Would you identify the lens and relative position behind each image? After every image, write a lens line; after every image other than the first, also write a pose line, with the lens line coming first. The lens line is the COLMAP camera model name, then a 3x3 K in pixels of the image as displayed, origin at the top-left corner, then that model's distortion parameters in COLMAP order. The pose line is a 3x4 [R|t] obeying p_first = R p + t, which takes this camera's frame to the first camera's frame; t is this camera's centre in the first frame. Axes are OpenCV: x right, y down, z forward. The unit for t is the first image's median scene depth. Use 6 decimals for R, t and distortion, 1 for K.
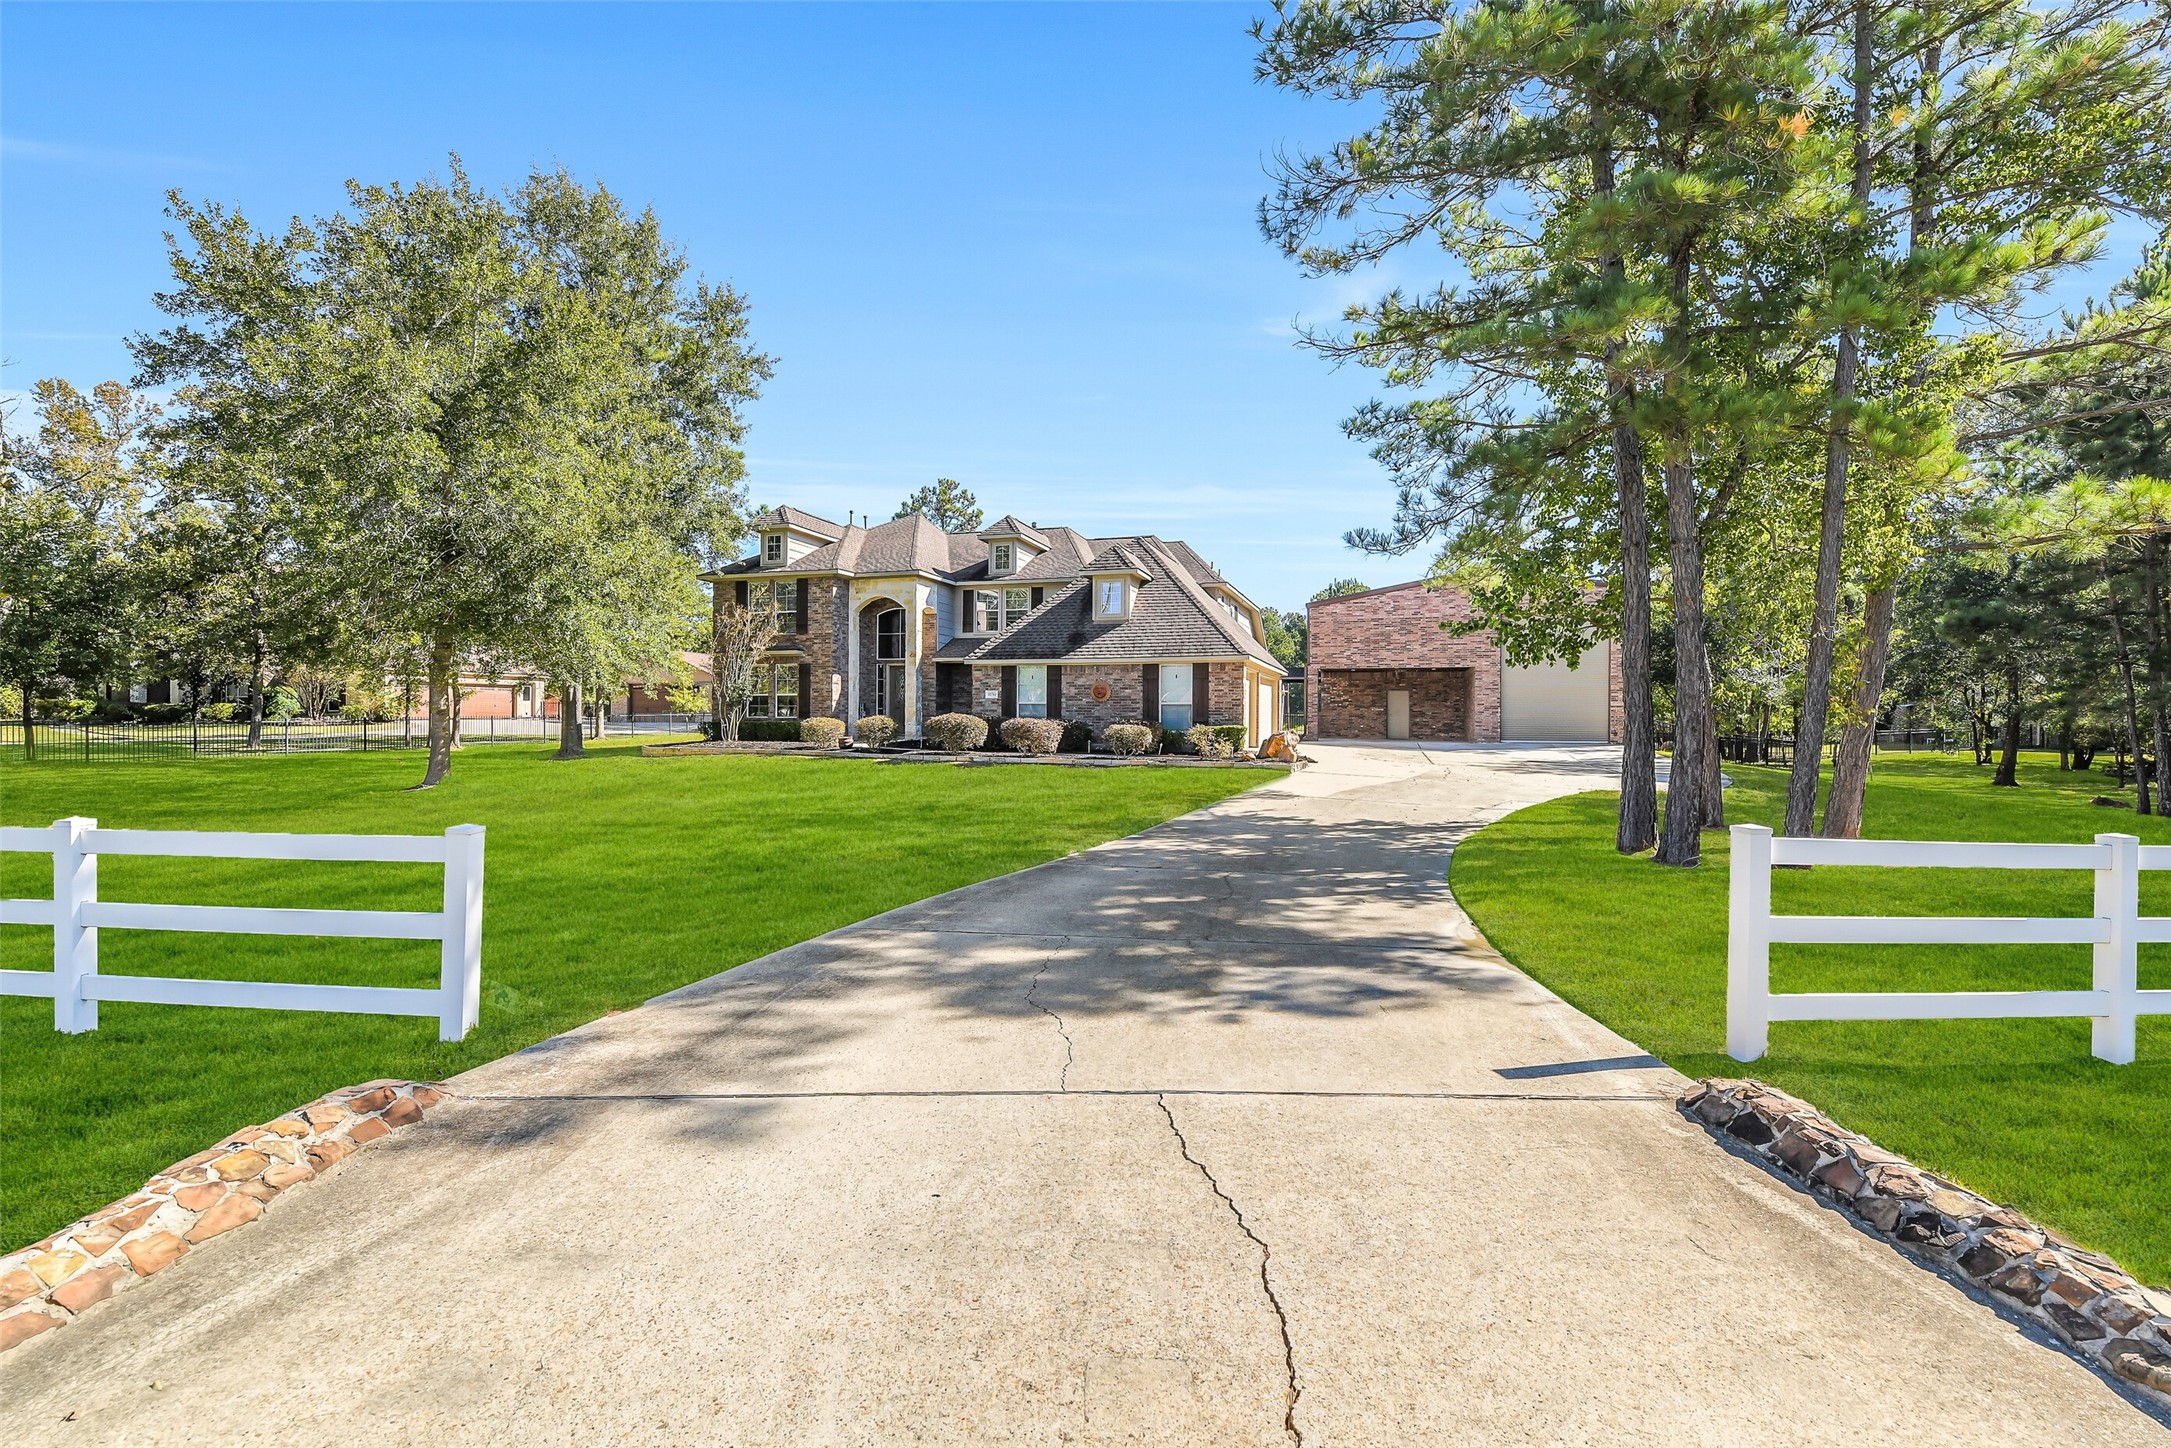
lens RADIAL K [[950.1, 0, 1080.0], [0, 950.1, 717.1], [0, 0, 1]] dist [-0.000012, -0.000933]
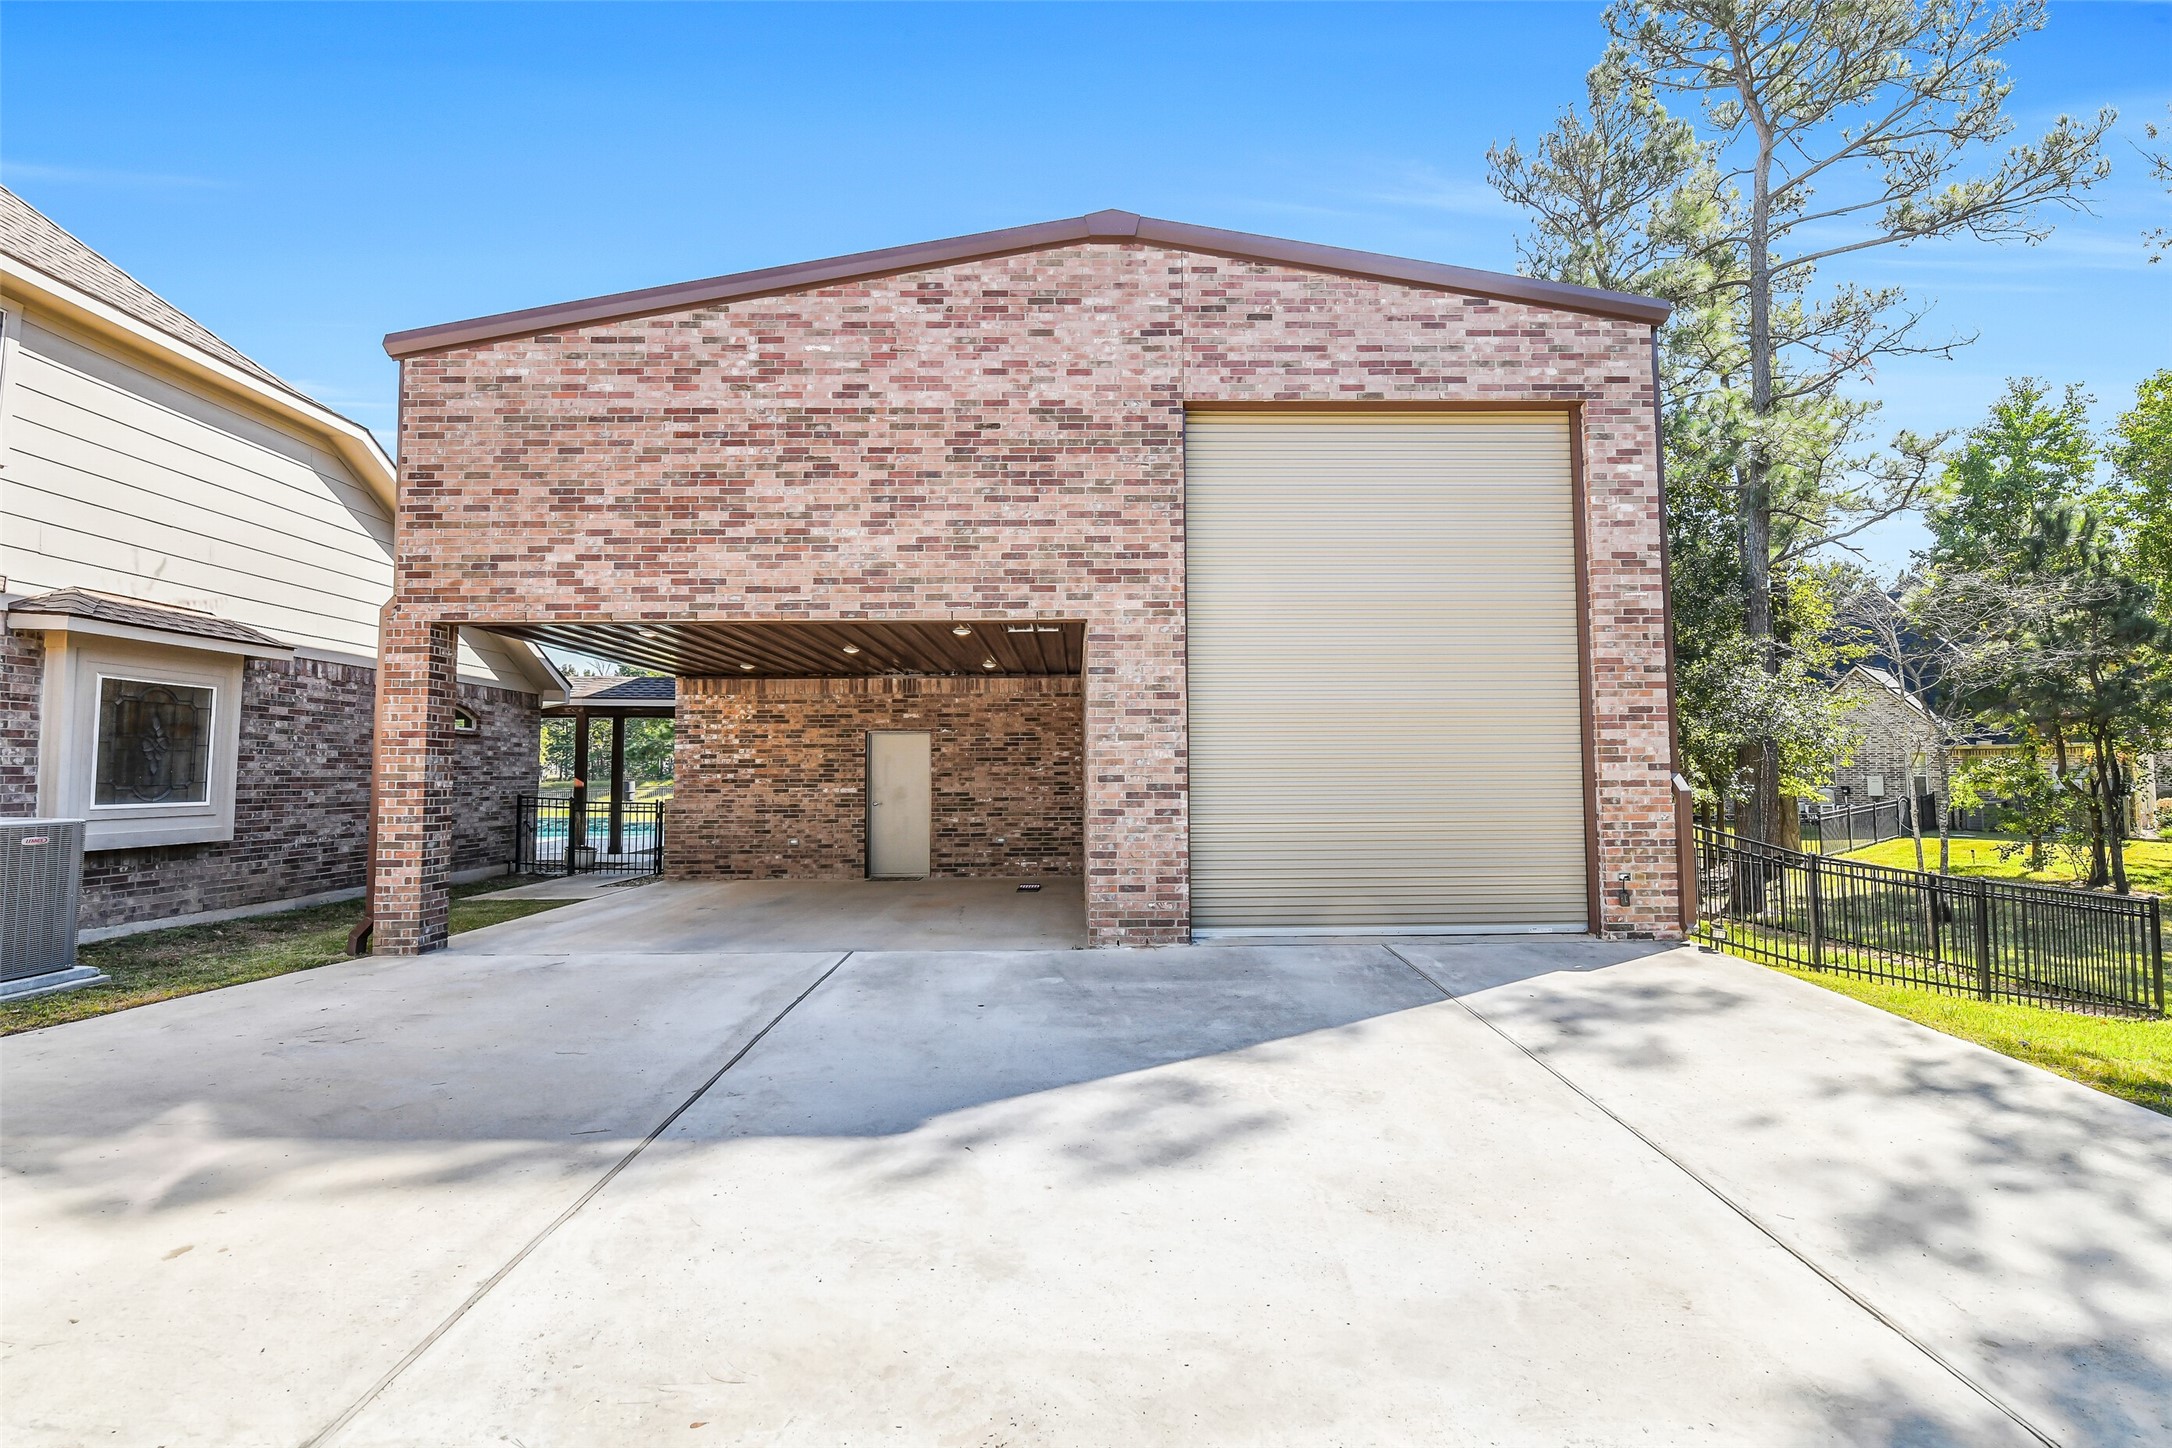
lens RADIAL K [[950.5, 0, 1080.5], [0, 950.5, 717.1], [0, 0, 1]] dist [-0.000012, -0.000933]
pose [[0.945751, 0.006895, 0.324818, 0.326934], [0.013650, 0.998049, -0.060929, -0.013813], [-0.324605, 0.062058, 0.943812, 0.754675]]
